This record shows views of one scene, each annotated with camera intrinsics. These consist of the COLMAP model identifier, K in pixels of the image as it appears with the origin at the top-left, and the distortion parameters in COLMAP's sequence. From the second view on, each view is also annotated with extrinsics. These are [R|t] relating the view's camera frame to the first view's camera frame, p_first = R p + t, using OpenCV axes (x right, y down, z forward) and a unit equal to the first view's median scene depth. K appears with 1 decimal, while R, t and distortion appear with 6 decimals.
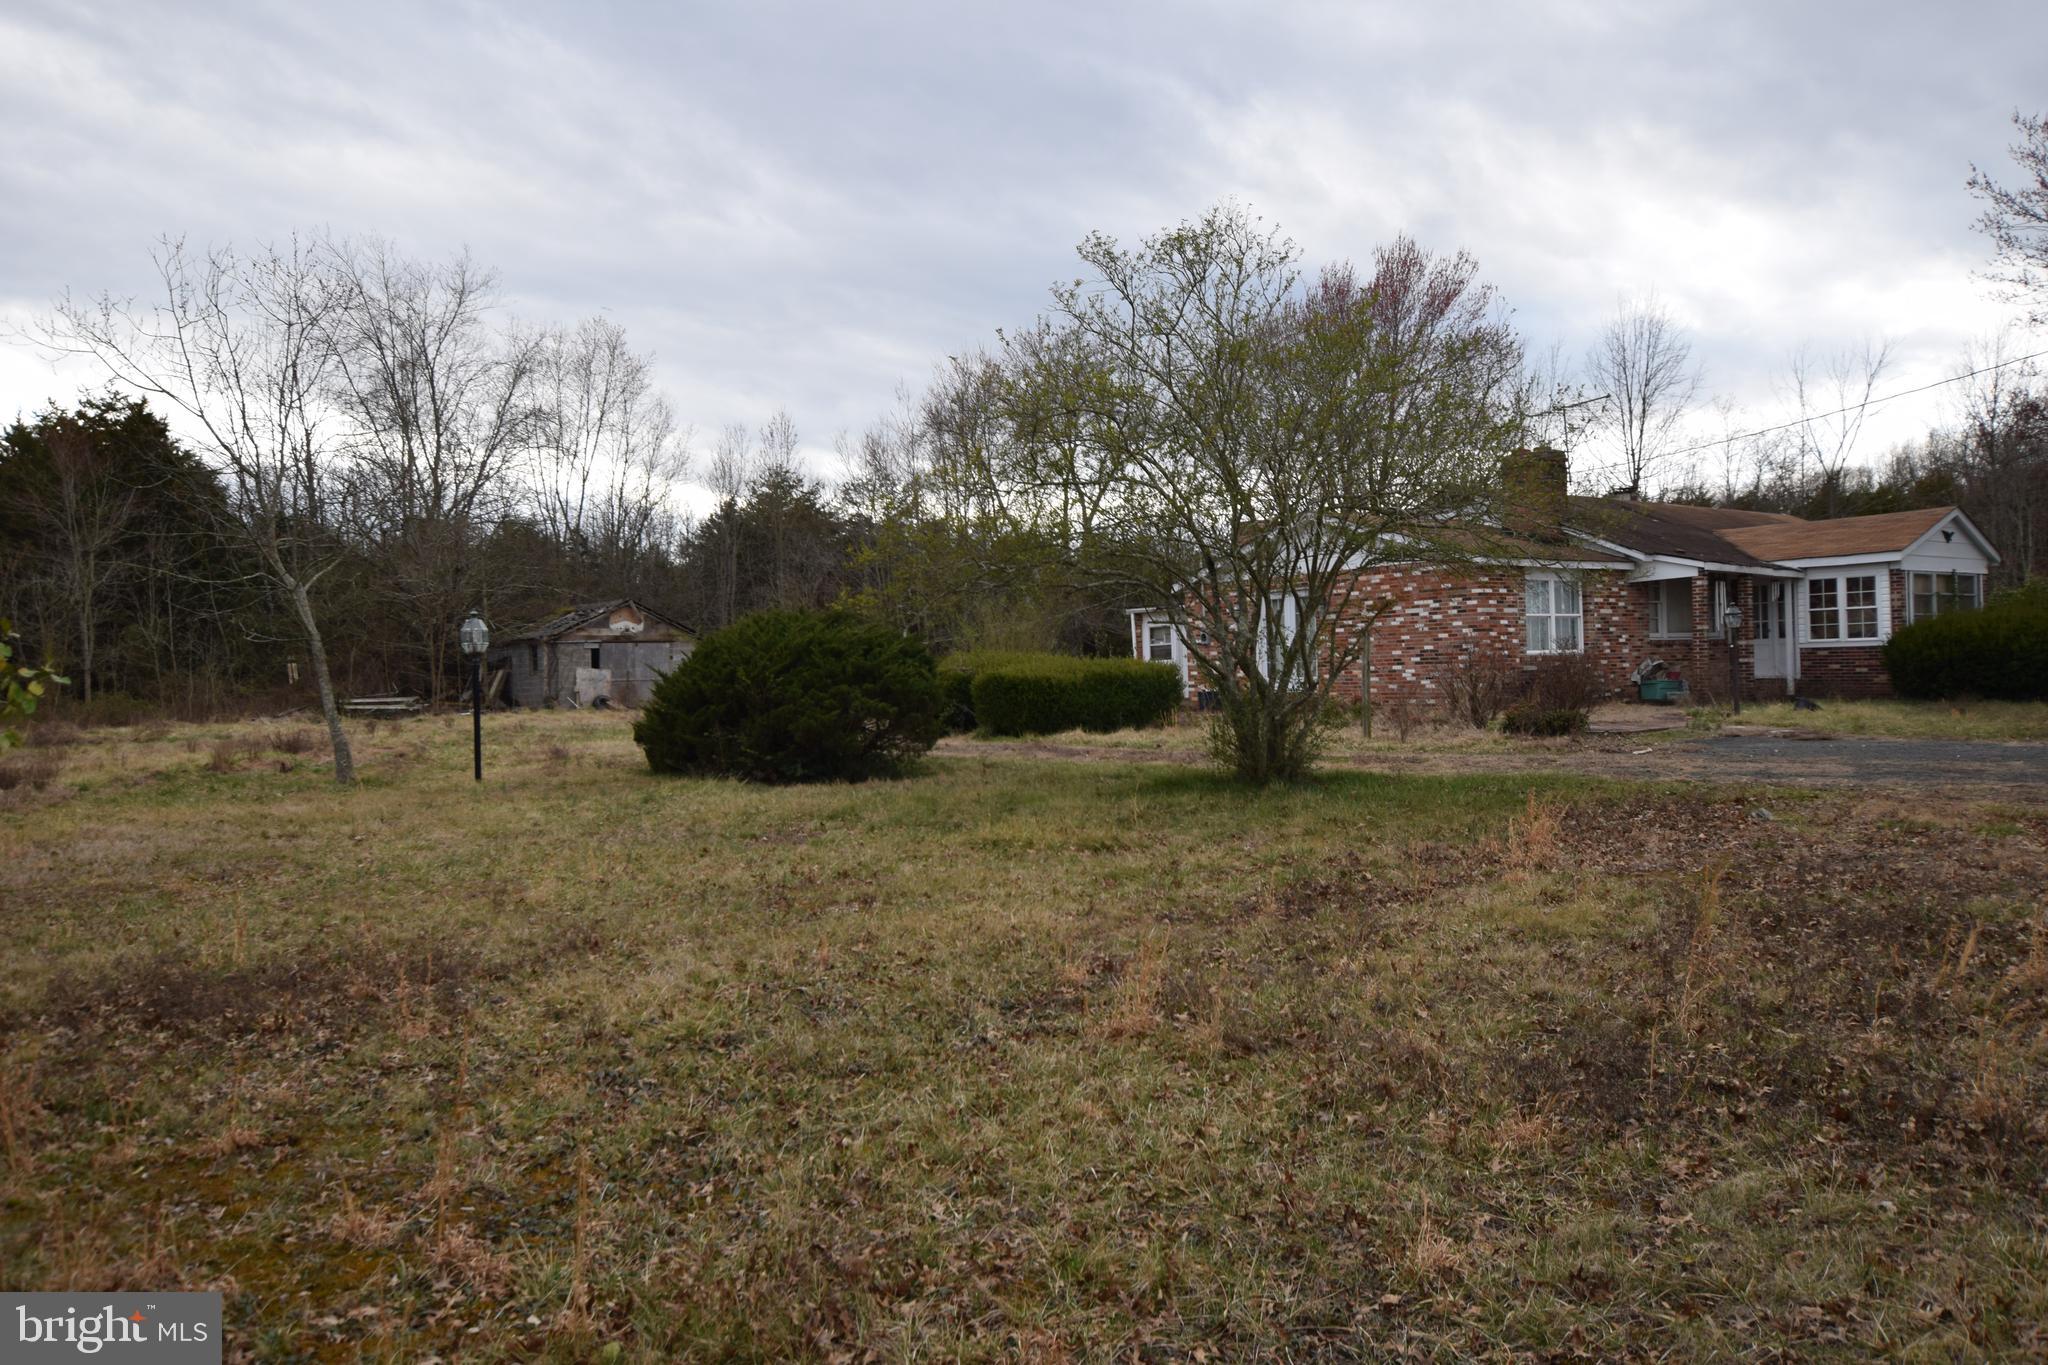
lens RADIAL K [[1462.8, 0, 1097.1], [0, 1462.8, 676.7], [0, 0, 1]] dist [0.069995, -0.001991]
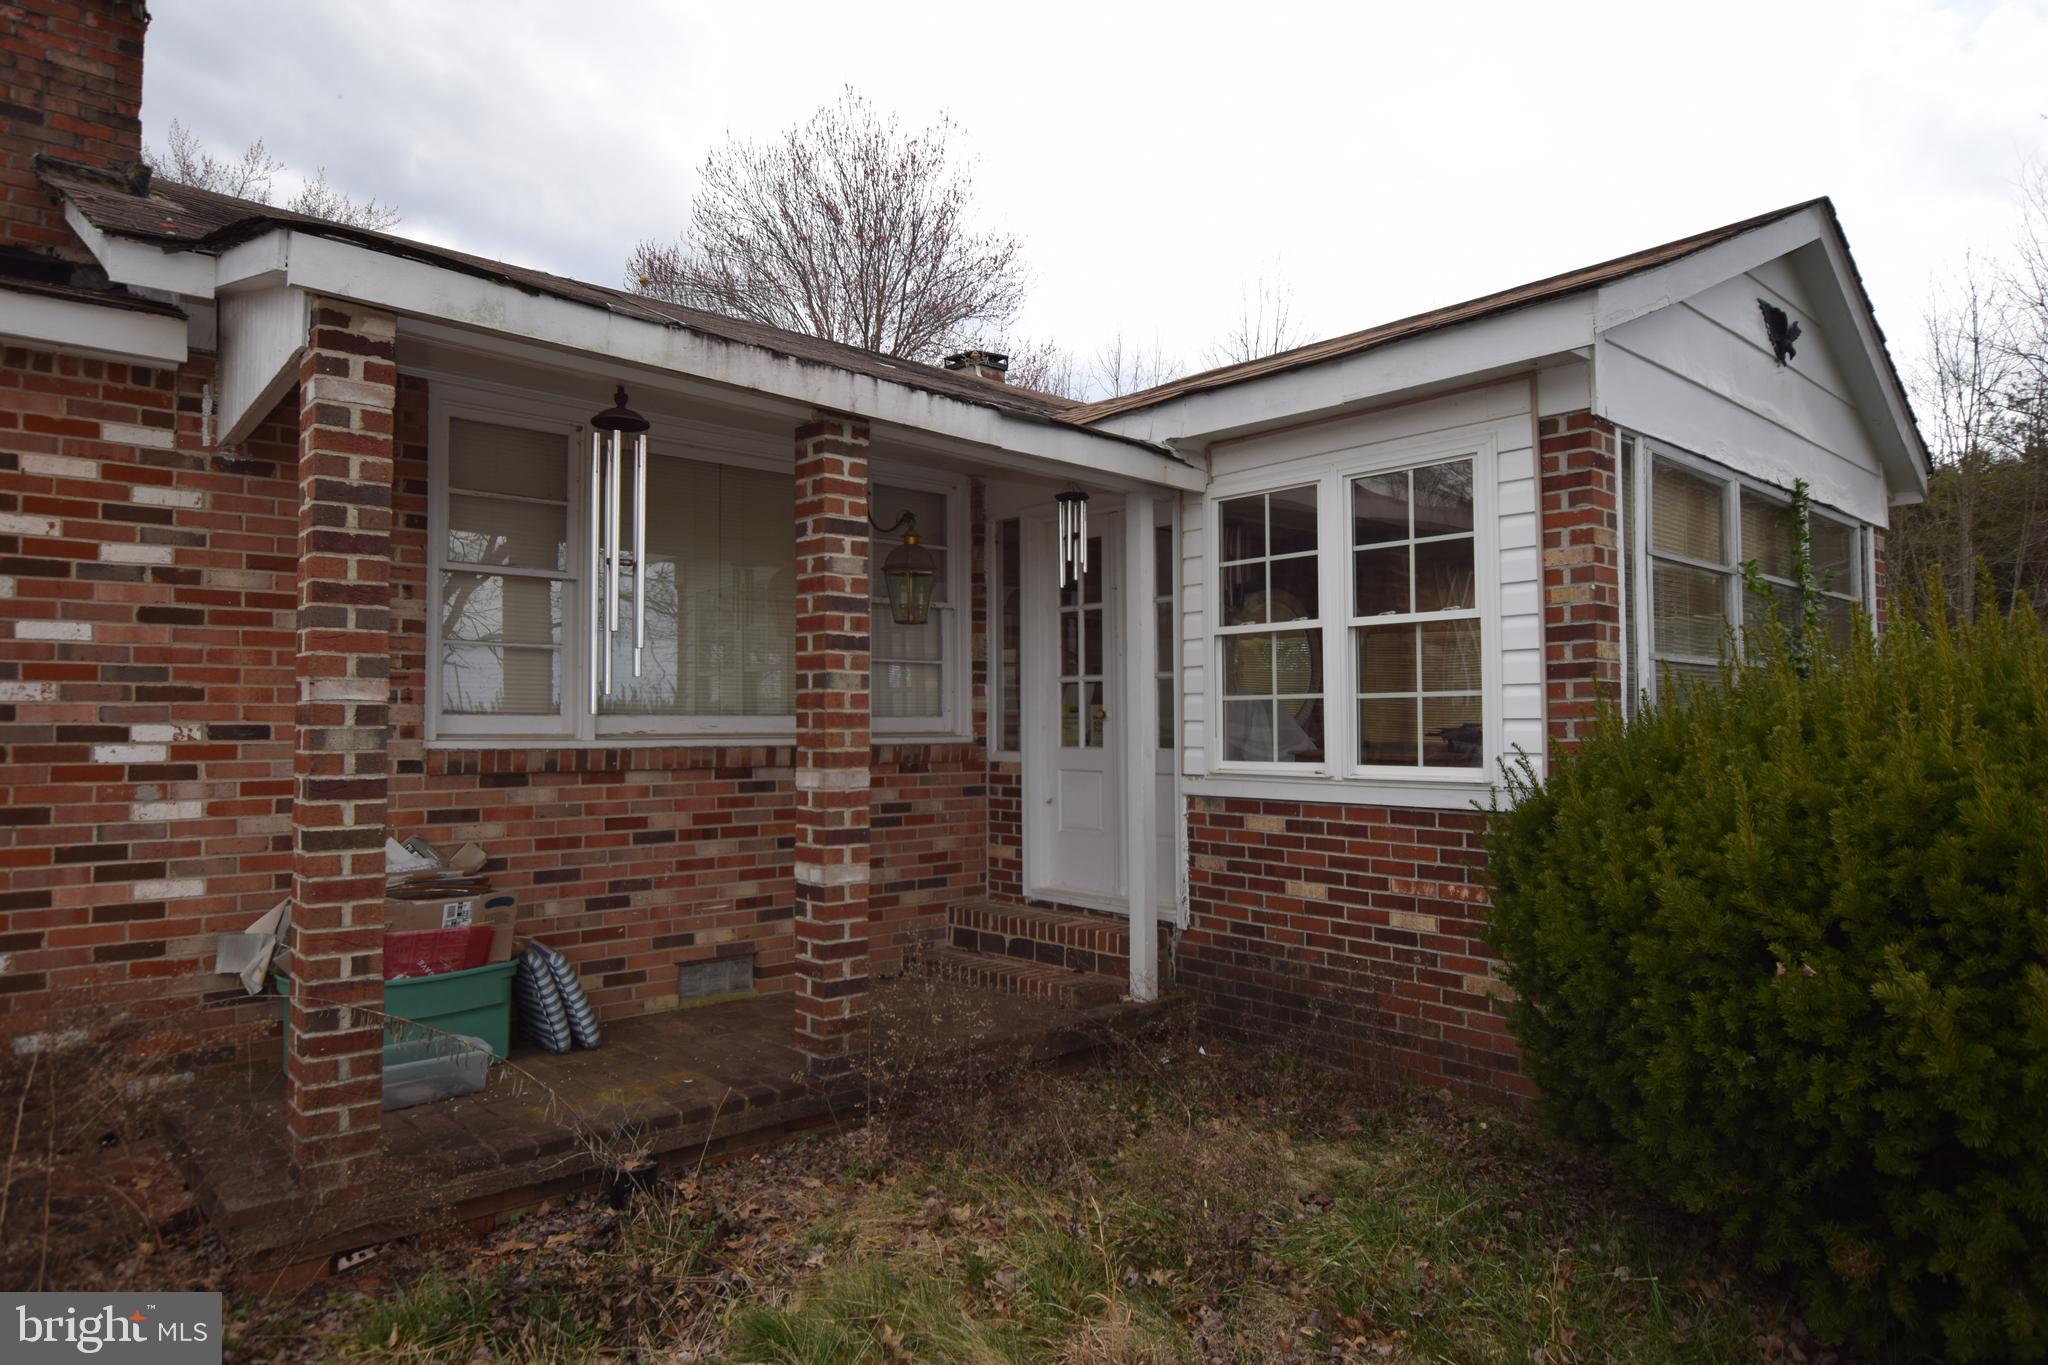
lens RADIAL K [[1222.9, 0, 1029.2], [0, 1222.9, 685.2], [0, 0, 1]] dist [-0.020593, 0.001895]
pose [[0.998114, 0.023931, 0.056526, 0.444686], [-0.021853, 0.999073, -0.037098, -0.029406], [-0.057361, 0.035793, 0.997712, 0.824165]]
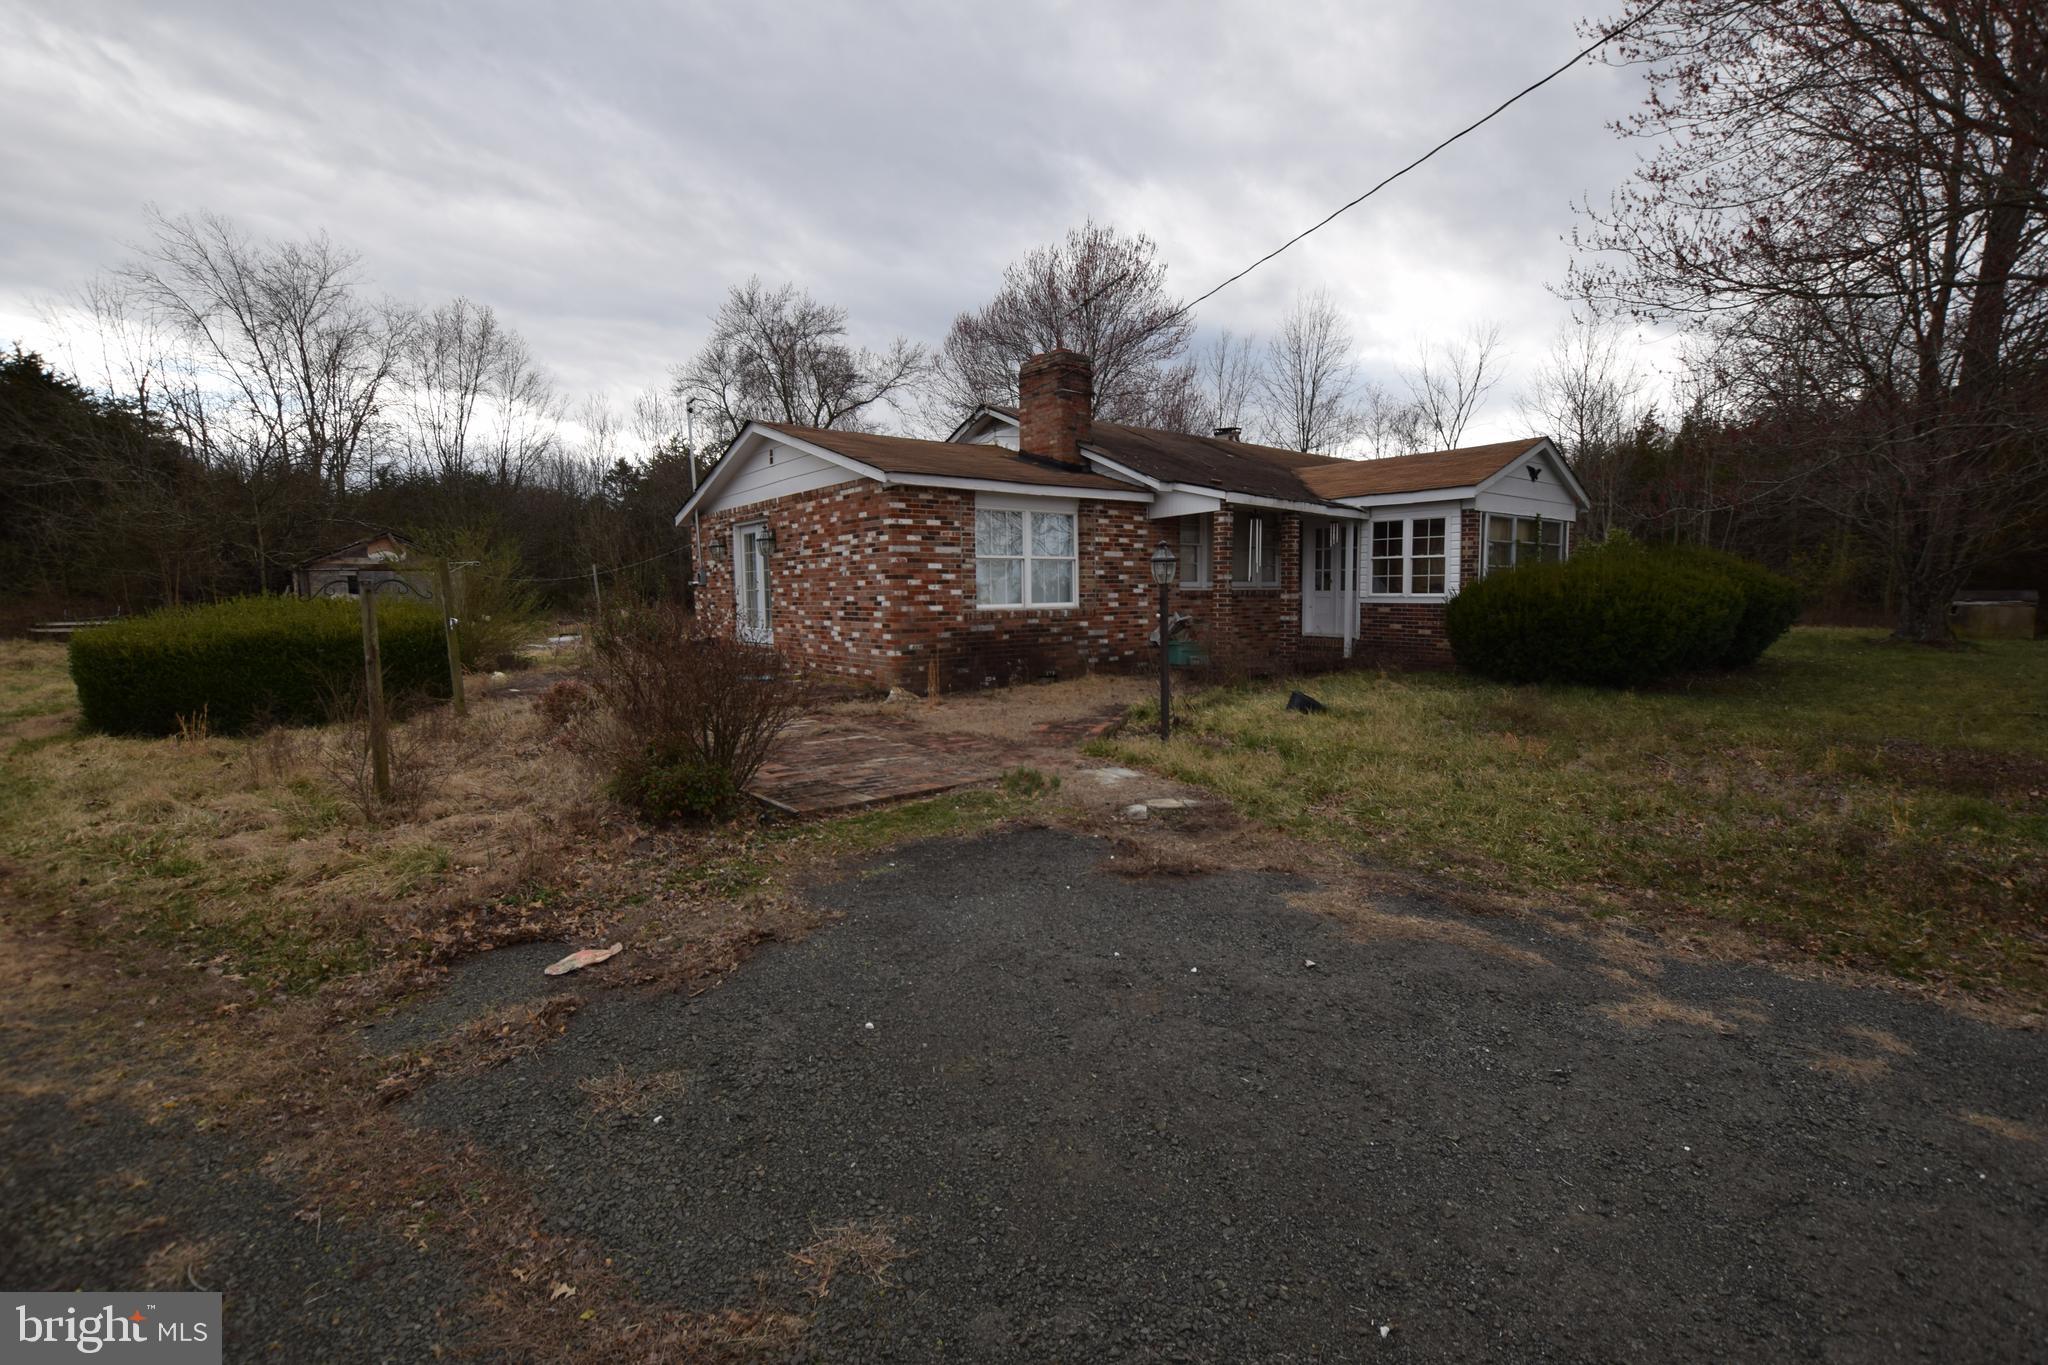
lens RADIAL K [[911.2, 0, 1030.9], [0, 911.2, 673.7], [0, 0, 1]] dist [-0.020075, 0.000151]
pose [[0.999853, 0.017123, 0.000168, 0.290168], [-0.017072, 0.996002, 0.087682, -0.021754], [0.001334, -0.087672, 0.996149, 0.487094]]
